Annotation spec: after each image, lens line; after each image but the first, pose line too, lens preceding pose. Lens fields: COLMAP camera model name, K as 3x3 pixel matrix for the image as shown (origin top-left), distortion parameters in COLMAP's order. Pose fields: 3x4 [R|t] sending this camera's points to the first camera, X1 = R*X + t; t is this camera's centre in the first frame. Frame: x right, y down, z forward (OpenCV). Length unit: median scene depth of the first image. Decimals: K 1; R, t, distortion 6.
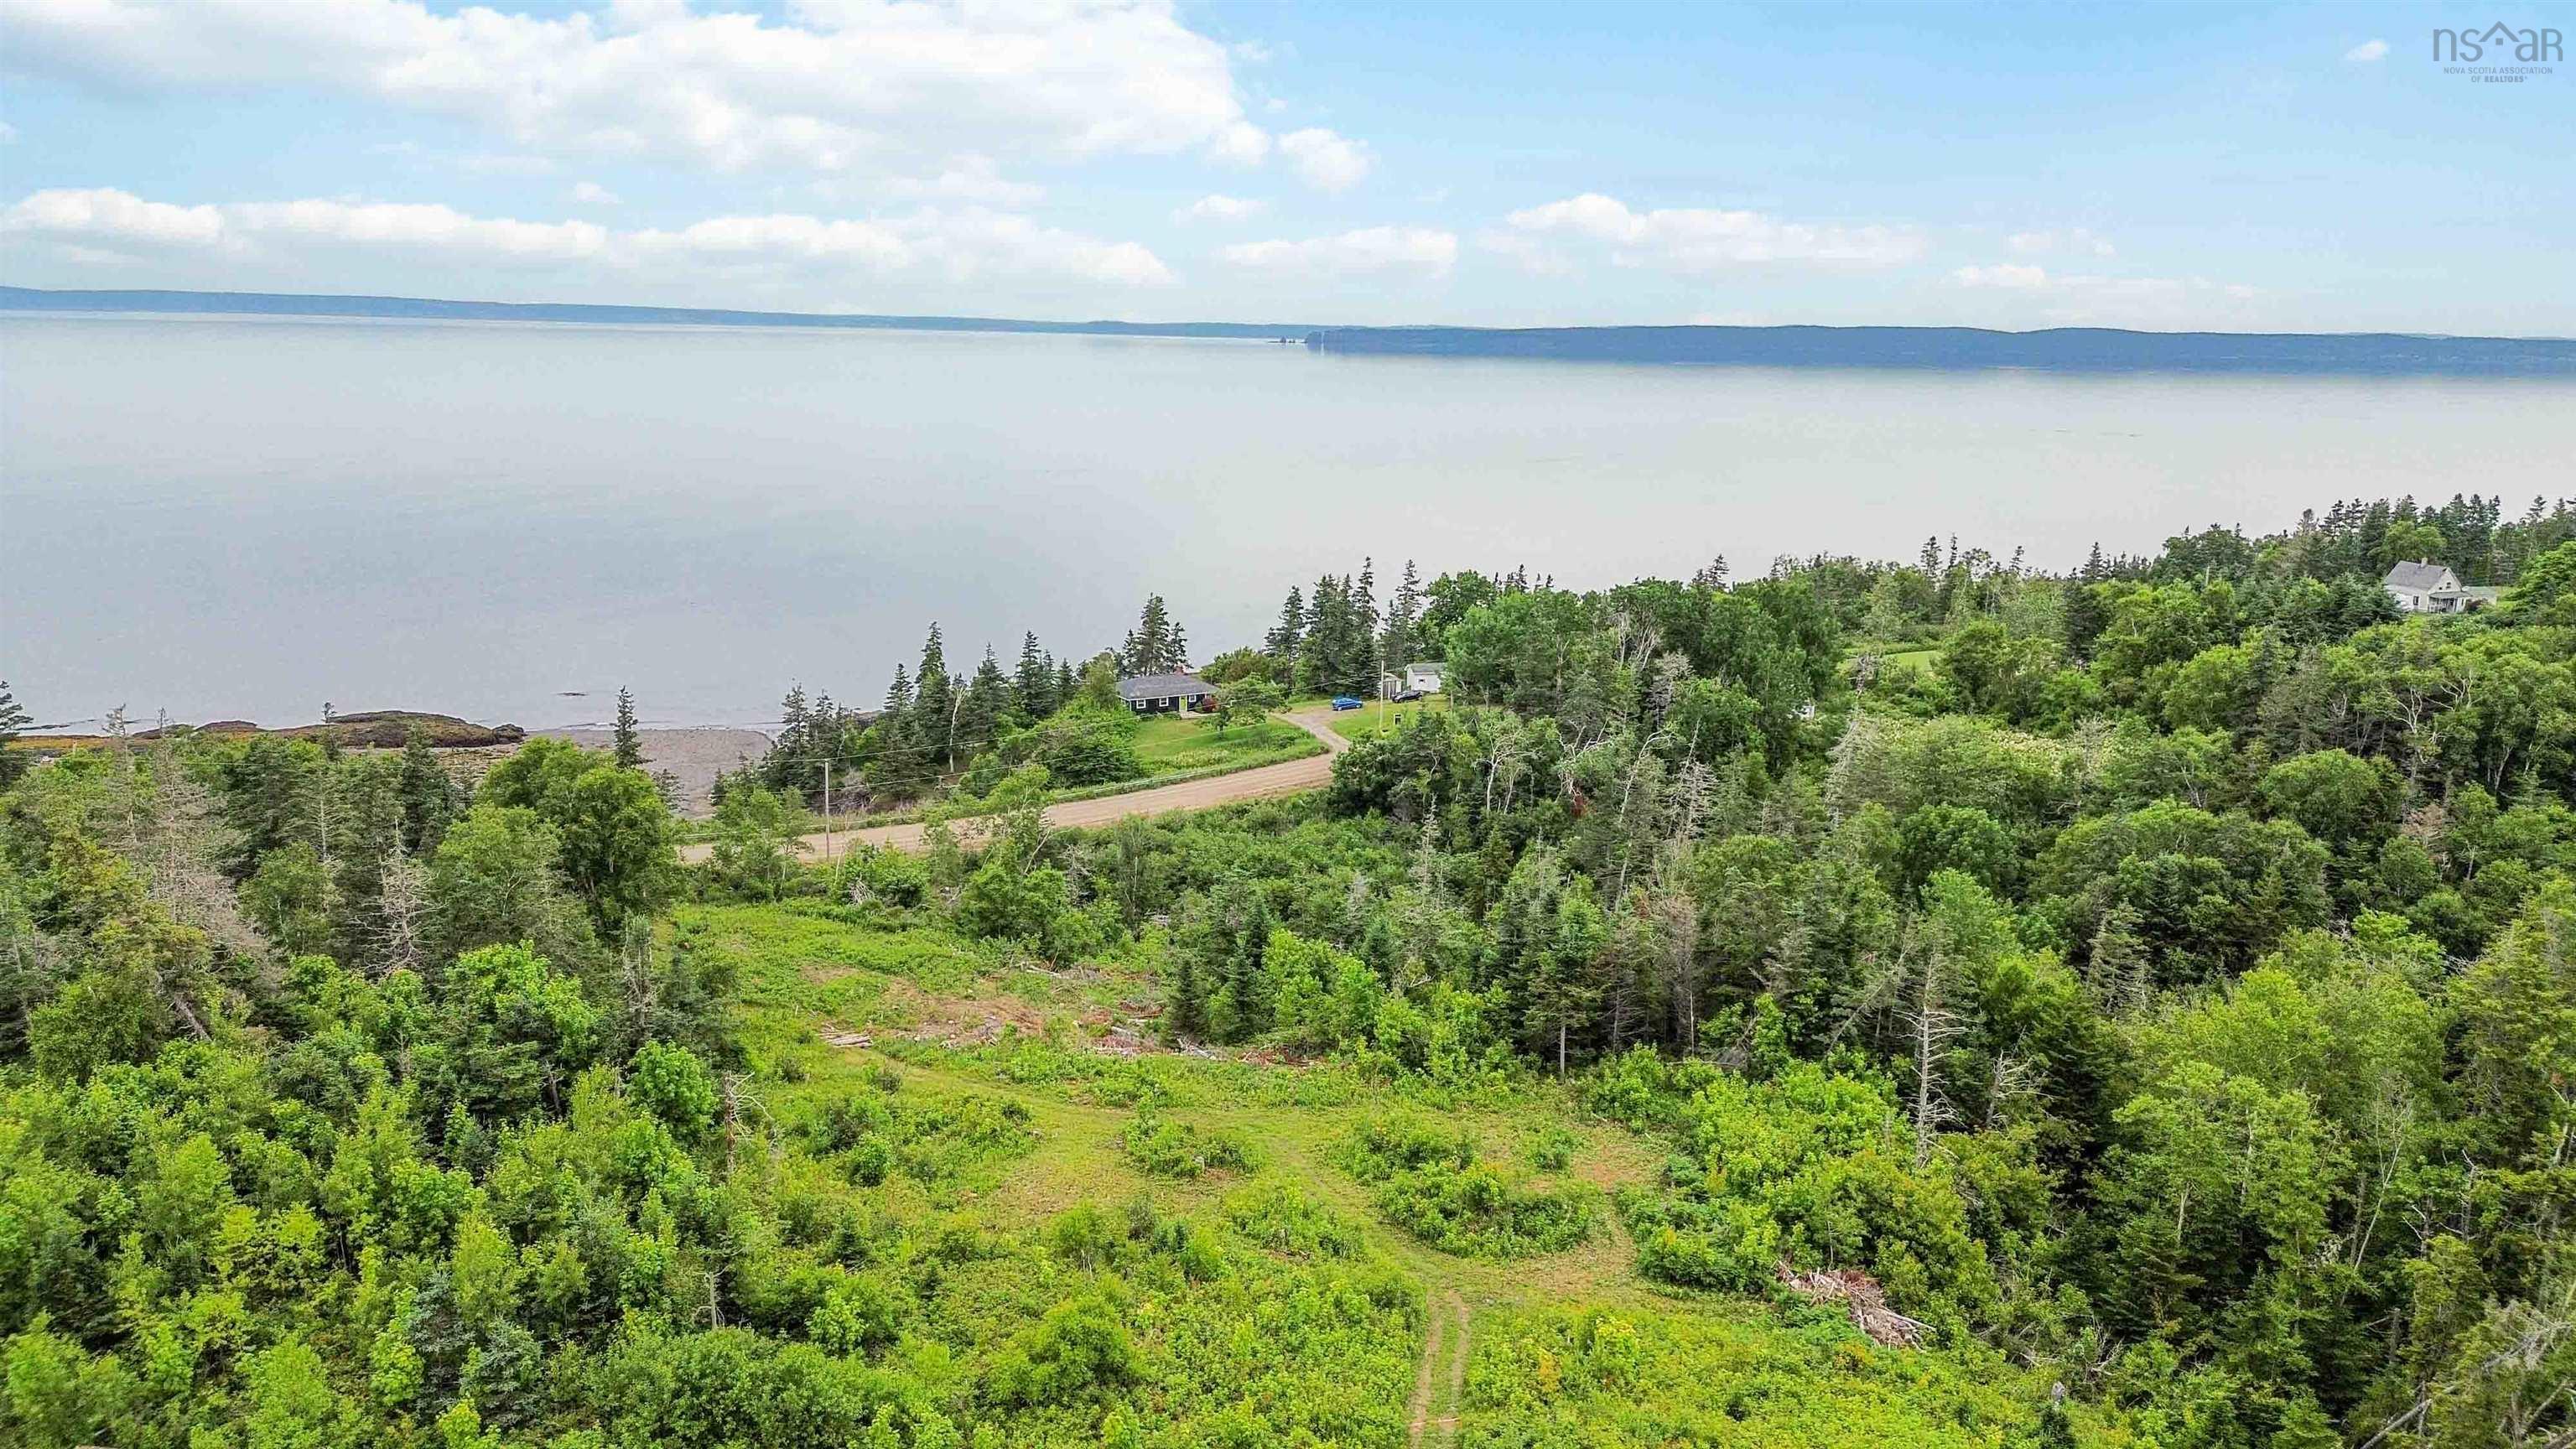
lens RADIAL K [[1828.1, 0, 1288.8], [0, 1828.1, 725.7], [0, 0, 1]] dist [0.062533, -0.039817]
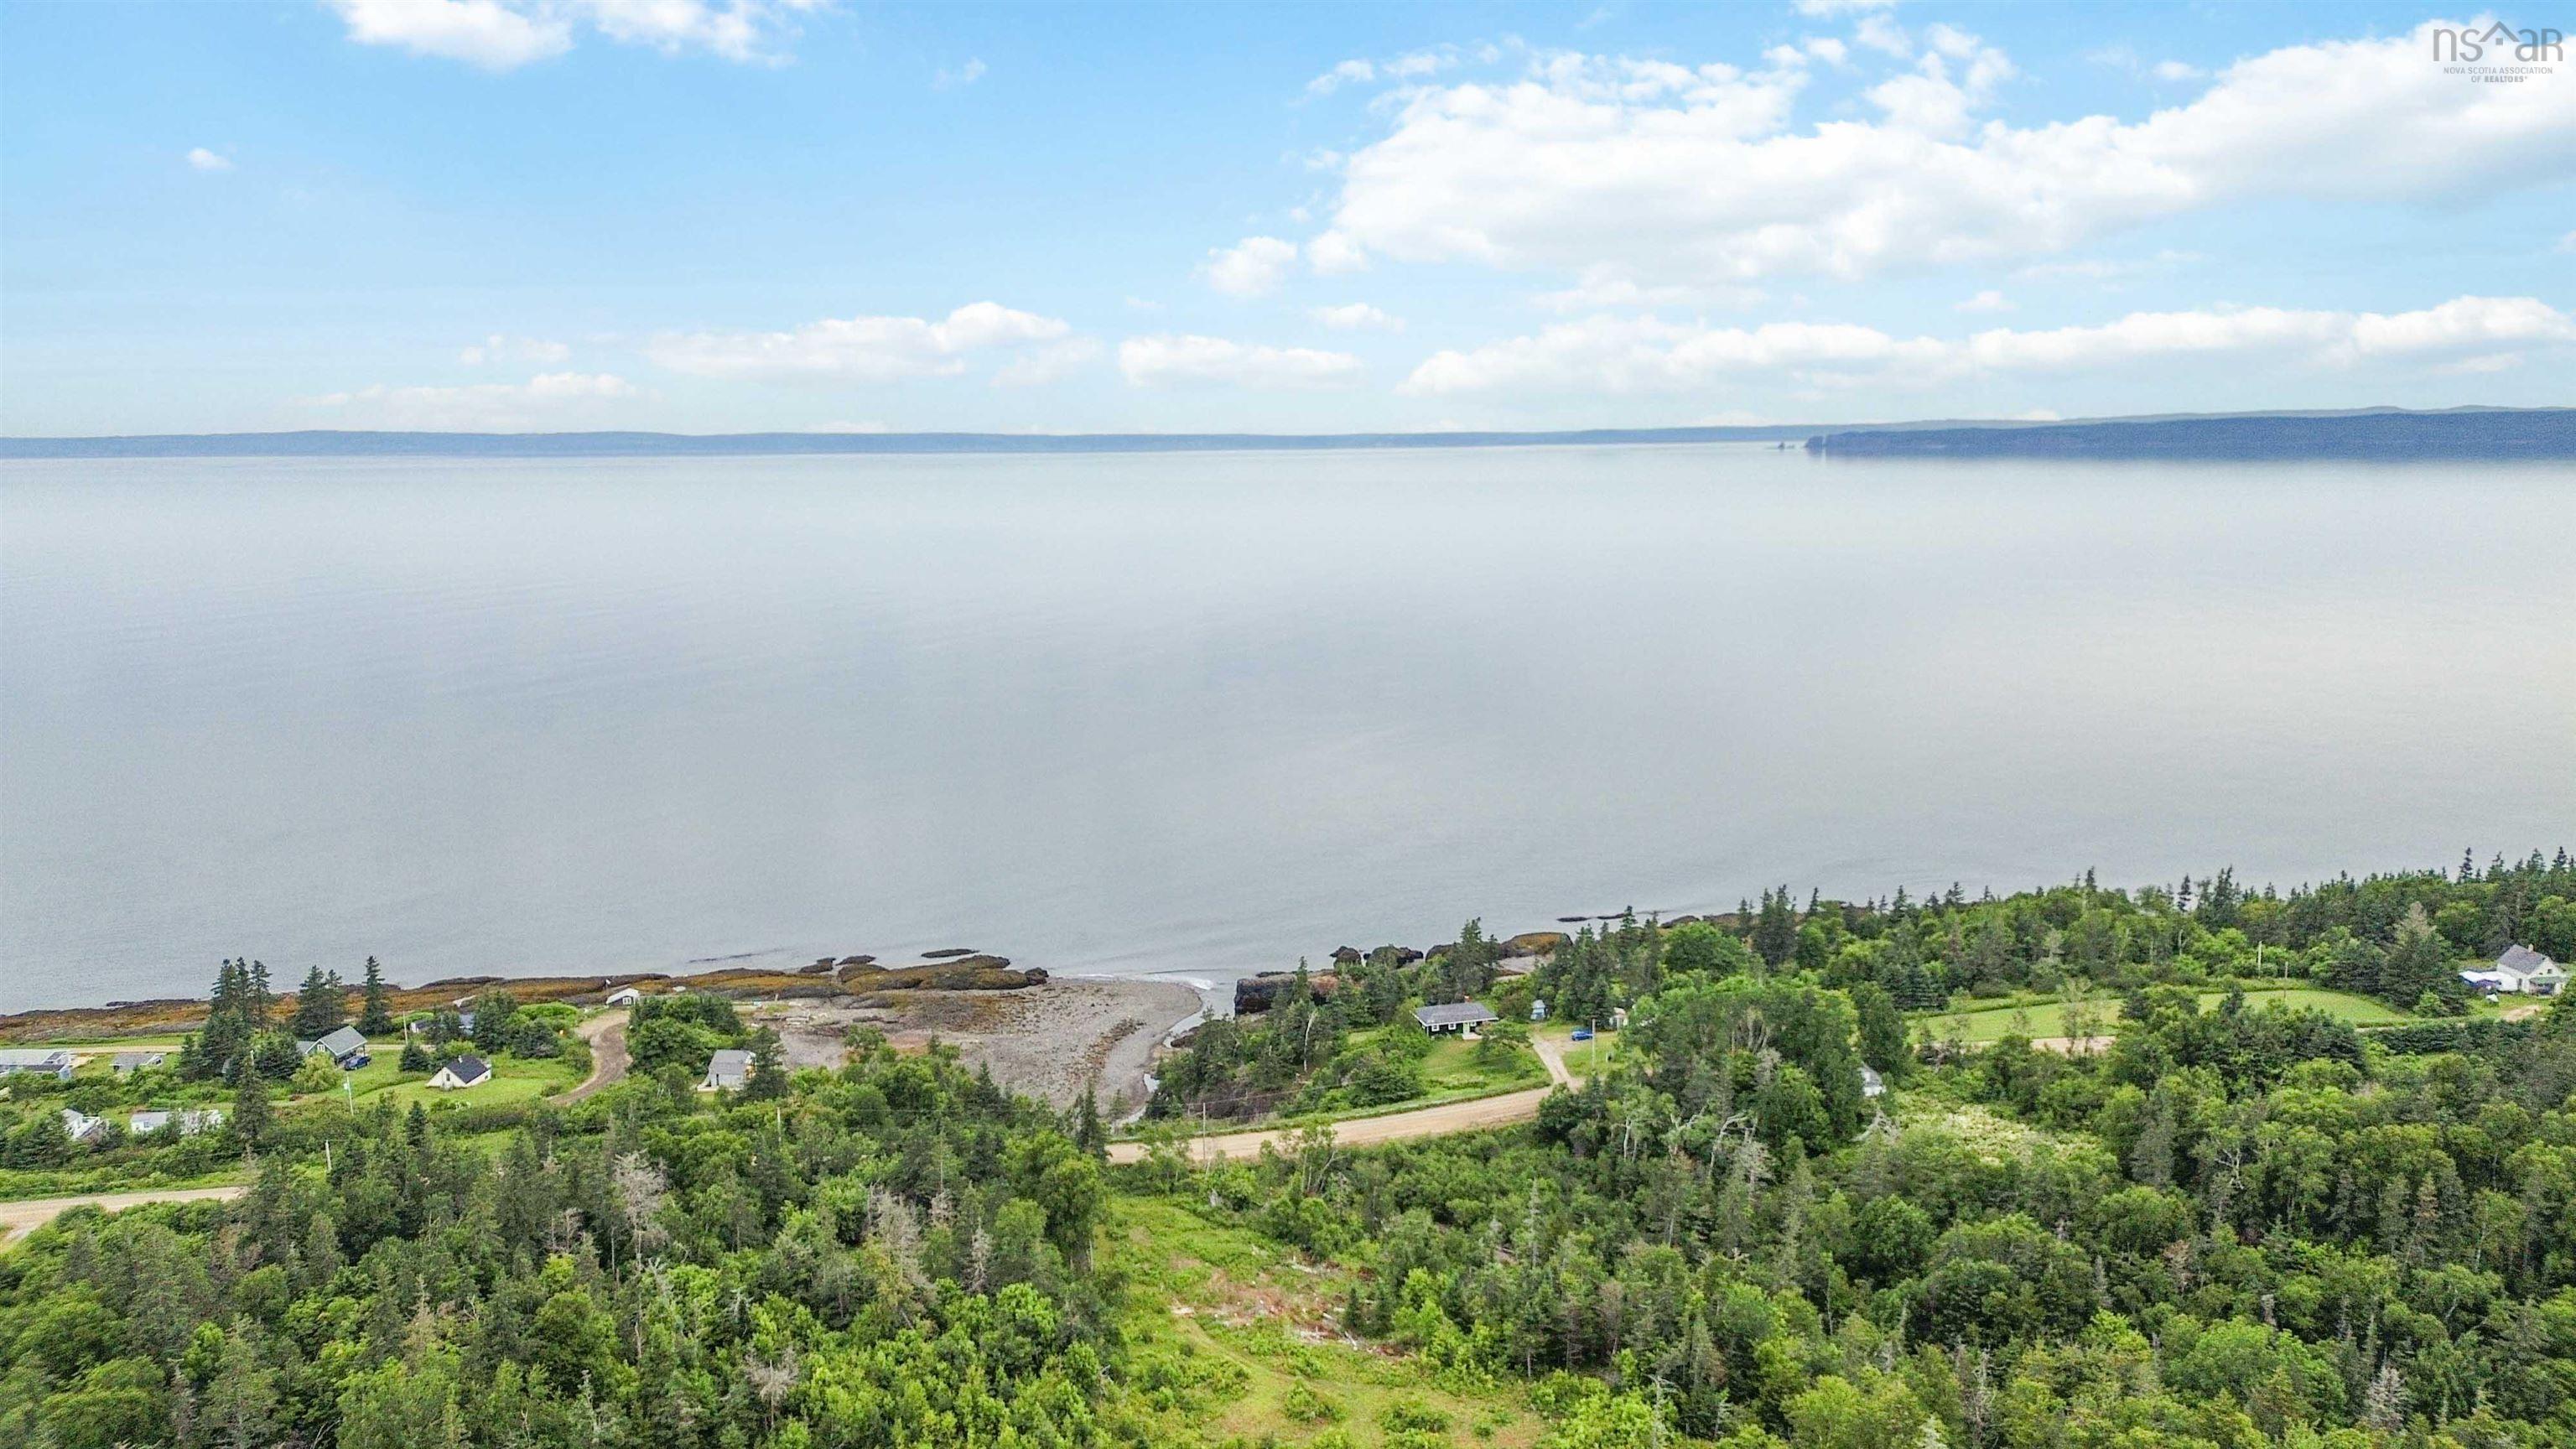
lens RADIAL K [[1828.1, 0, 1281.2], [0, 1828.1, 715.9], [0, 0, 1]] dist [0.062533, -0.039817]
pose [[0.962847, 0.013083, -0.269729, 0.302614], [-0.027828, 0.998315, -0.050915, -0.290770], [0.268608, 0.056529, 0.961589, -0.704529]]
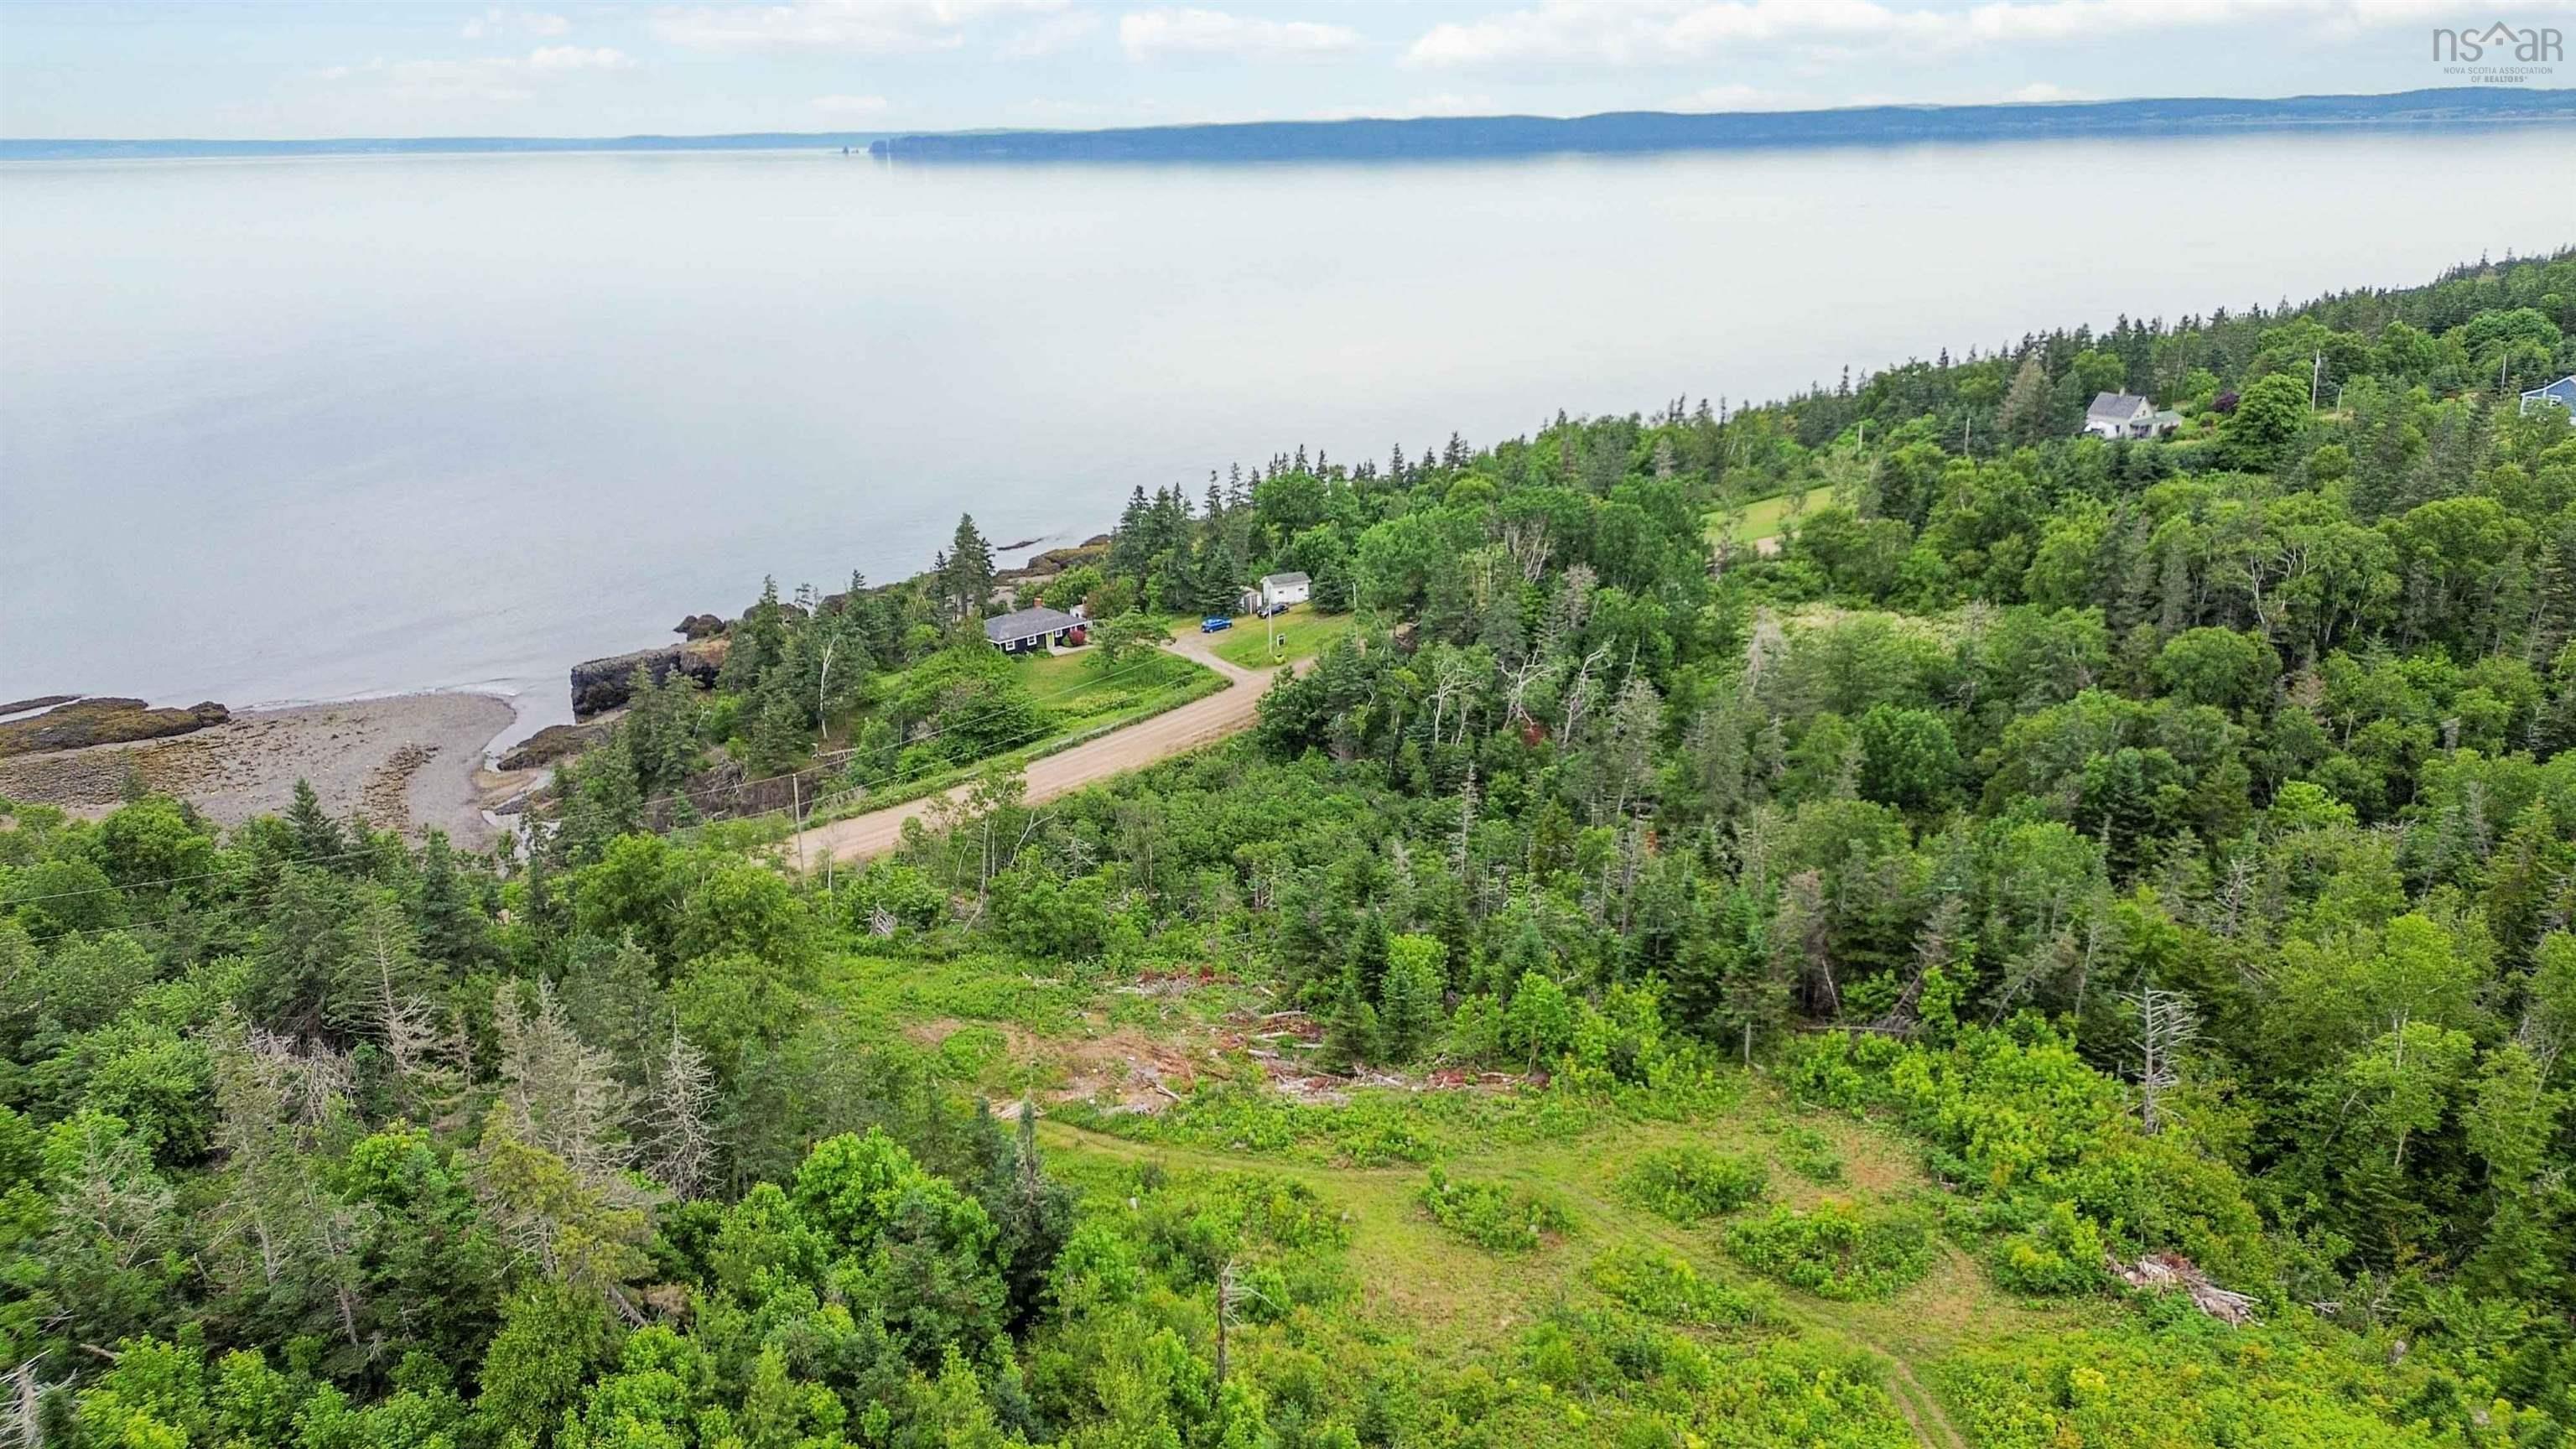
lens RADIAL K [[1828.1, 0, 1284.1], [0, 1828.1, 716.5], [0, 0, 1]] dist [0.062533, -0.039817]
pose [[0.973567, -0.103883, 0.203410, -0.225641], [0.083691, 0.990892, 0.105495, -0.103845], [-0.212517, -0.085683, 0.973394, 0.031955]]
